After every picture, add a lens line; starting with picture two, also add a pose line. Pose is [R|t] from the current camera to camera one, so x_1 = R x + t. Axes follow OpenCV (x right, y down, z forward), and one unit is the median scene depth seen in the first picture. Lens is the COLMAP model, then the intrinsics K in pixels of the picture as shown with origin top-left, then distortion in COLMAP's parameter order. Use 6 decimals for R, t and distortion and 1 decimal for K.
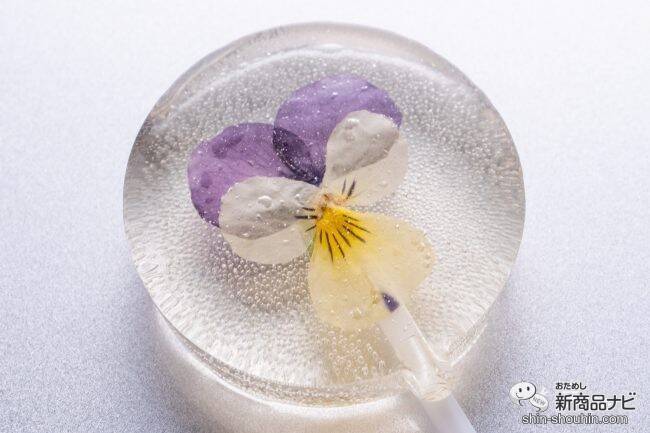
lens RADIAL K [[2312.8, 0, 324.9], [0, 2312.8, 216.5], [0, 0, 1]] dist [-0.043969, 0.000000]
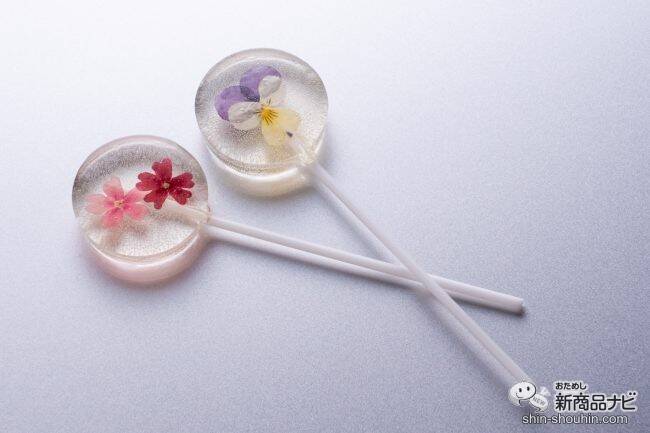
lens RADIAL K [[2312.8, 0, 325.1], [0, 2312.8, 216.4], [0, 0, 1]] dist [-0.043969, 0.000000]
pose [[0.978751, -0.180679, 0.096964, -0.236263], [0.184406, 0.982365, -0.030889, 0.241020], [-0.089673, 0.048114, 0.994808, -1.985979]]
